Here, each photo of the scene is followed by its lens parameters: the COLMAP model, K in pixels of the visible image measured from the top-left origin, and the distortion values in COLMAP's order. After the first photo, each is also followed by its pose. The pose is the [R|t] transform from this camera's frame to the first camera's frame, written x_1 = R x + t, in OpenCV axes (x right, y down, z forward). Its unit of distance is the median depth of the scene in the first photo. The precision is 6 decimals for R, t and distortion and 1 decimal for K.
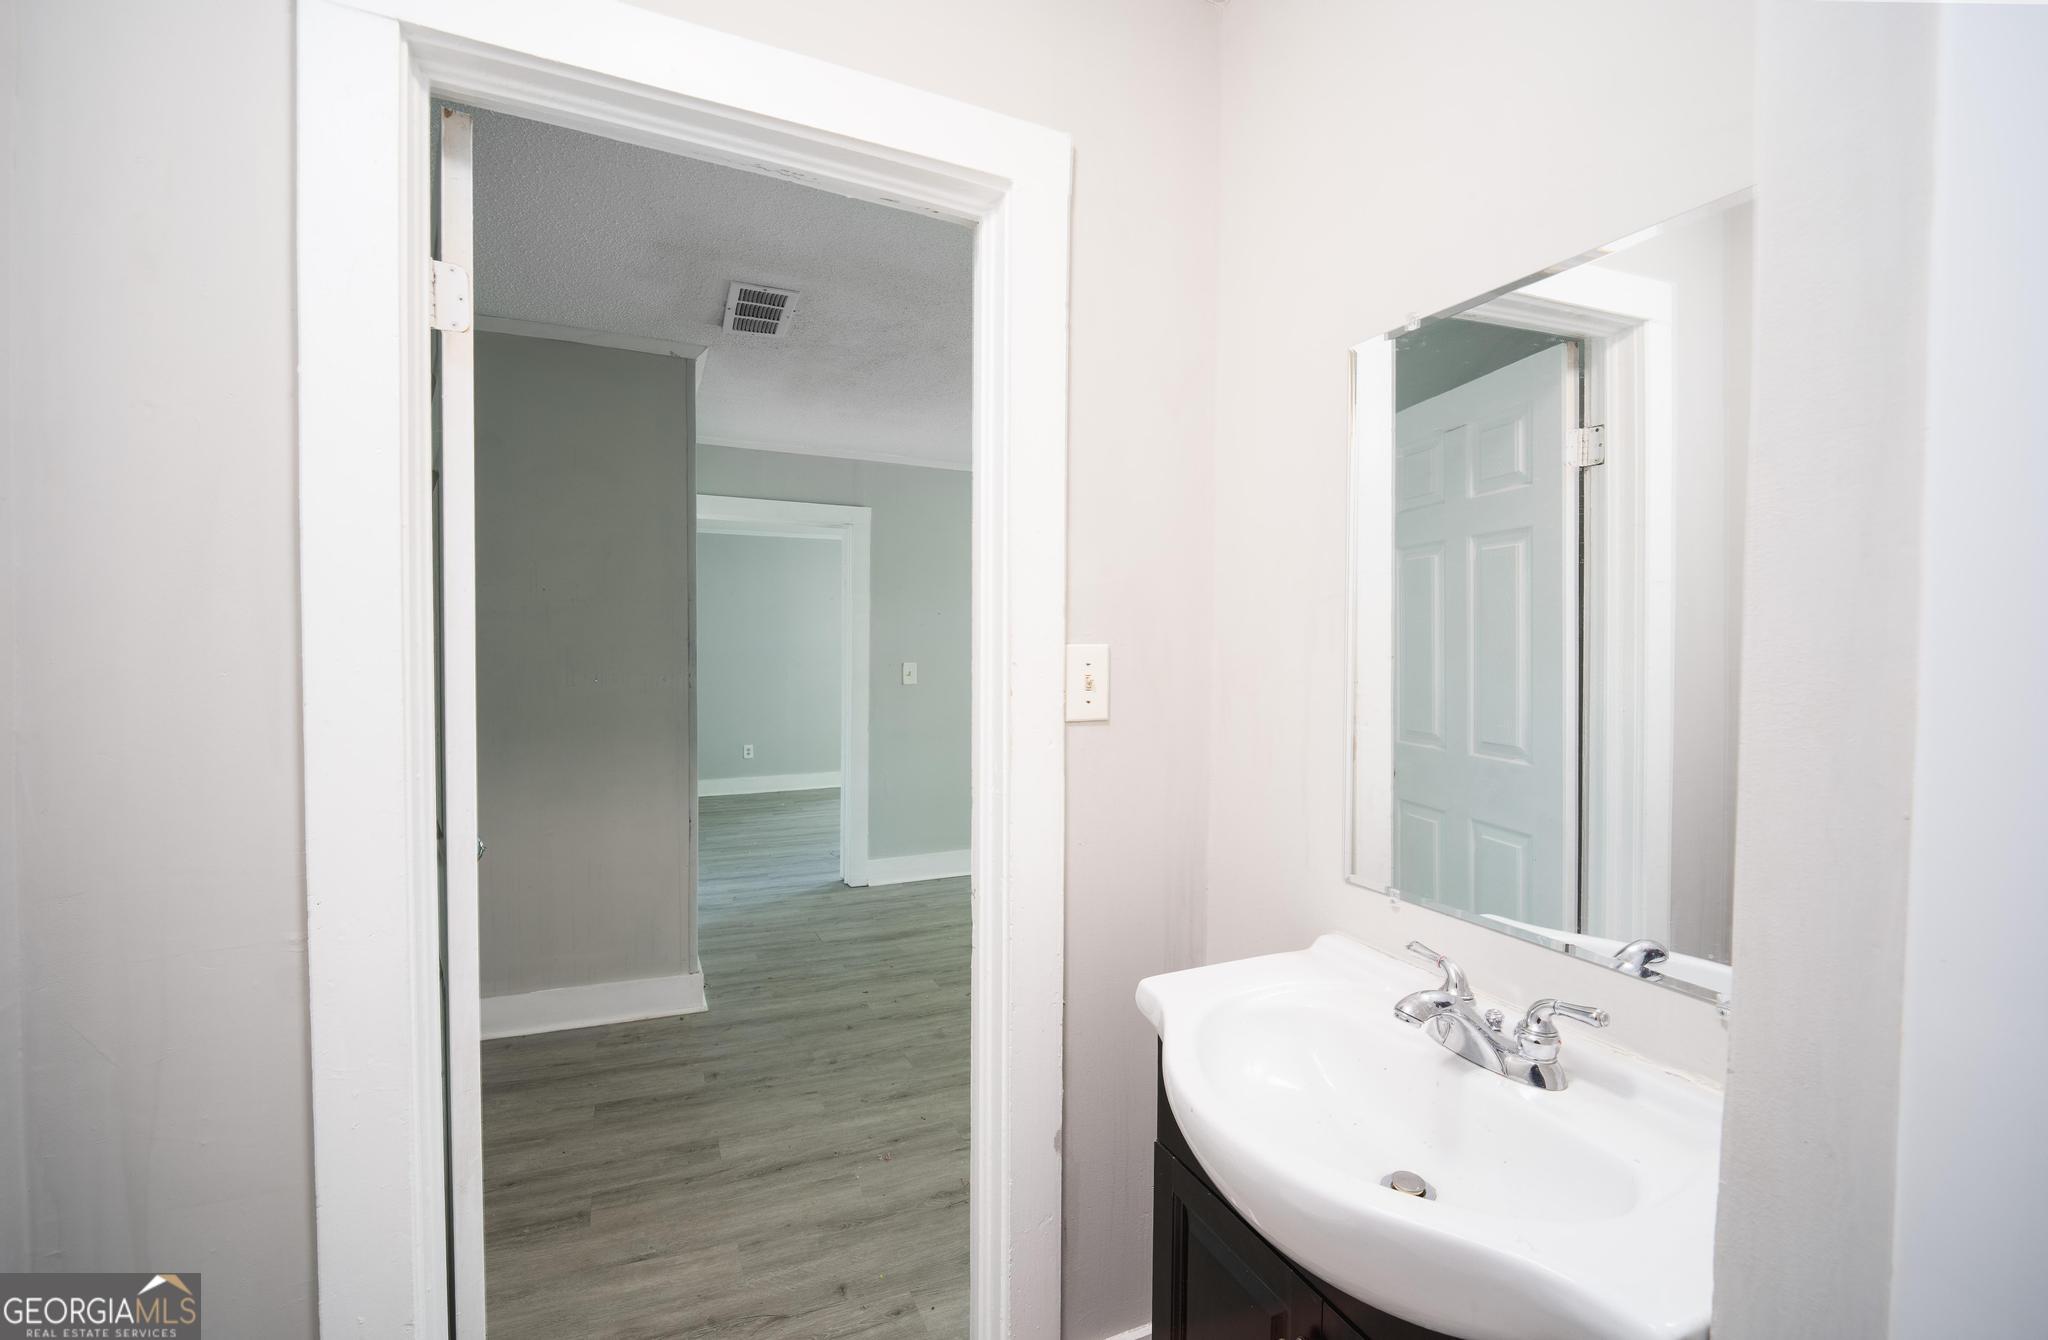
lens RADIAL K [[881.6, 0, 1016.8], [0, 881.6, 621.5], [0, 0, 1]] dist [-0.012810, -0.000190]
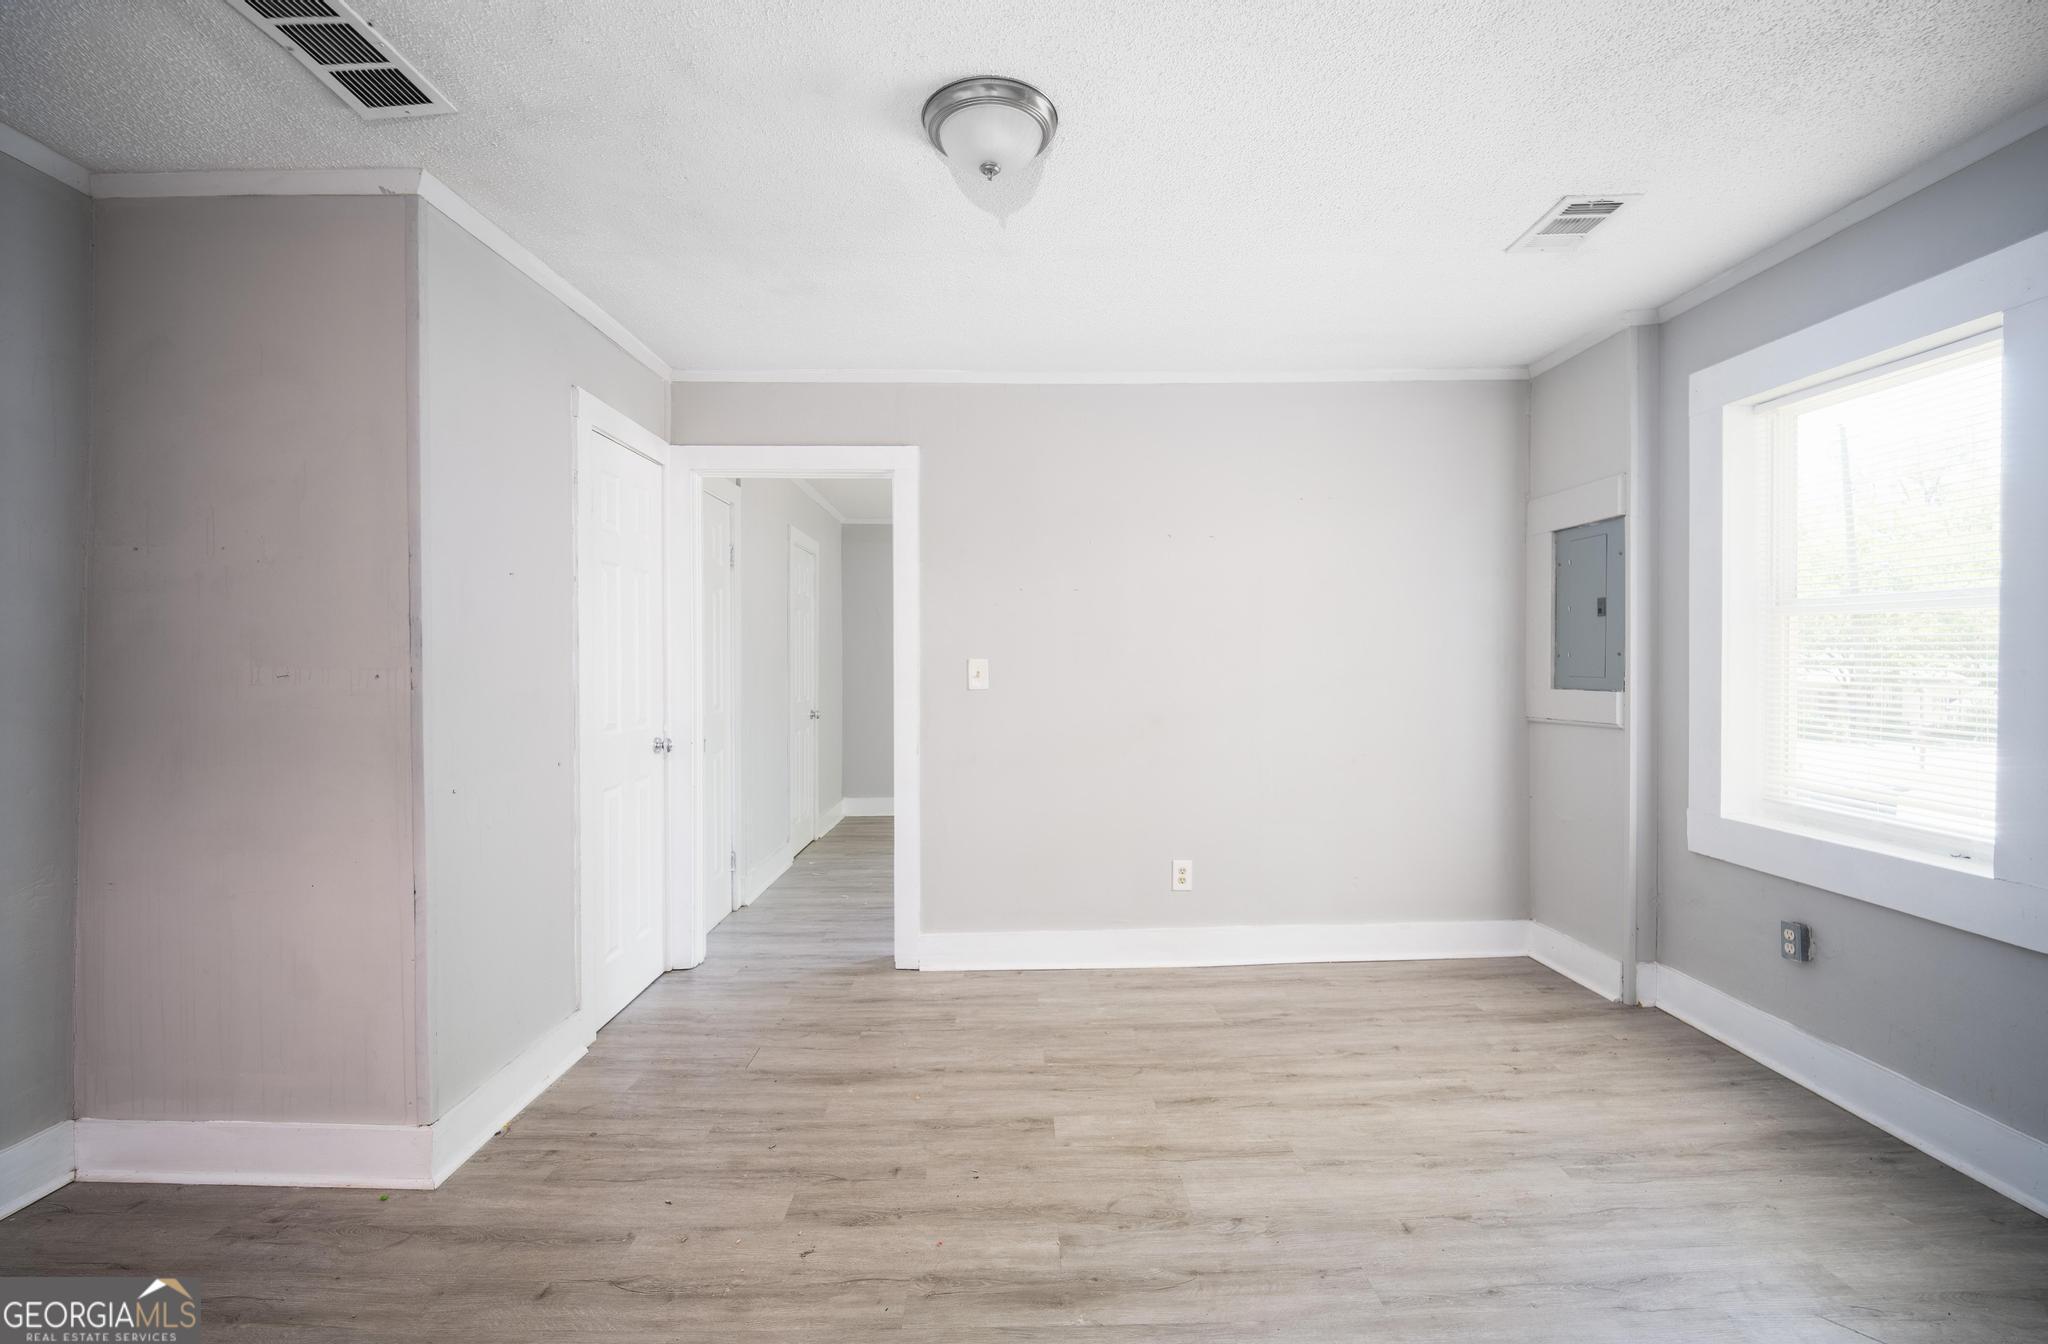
lens RADIAL K [[881.6, 0, 1016.8], [0, 881.6, 623.5], [0, 0, 1]] dist [-0.012810, -0.000190]
pose [[0.916344, -0.025035, -0.399610, 0.279629], [0.021962, 0.999684, -0.012268, 0.040496], [0.399790, 0.002465, 0.916603, 0.530102]]
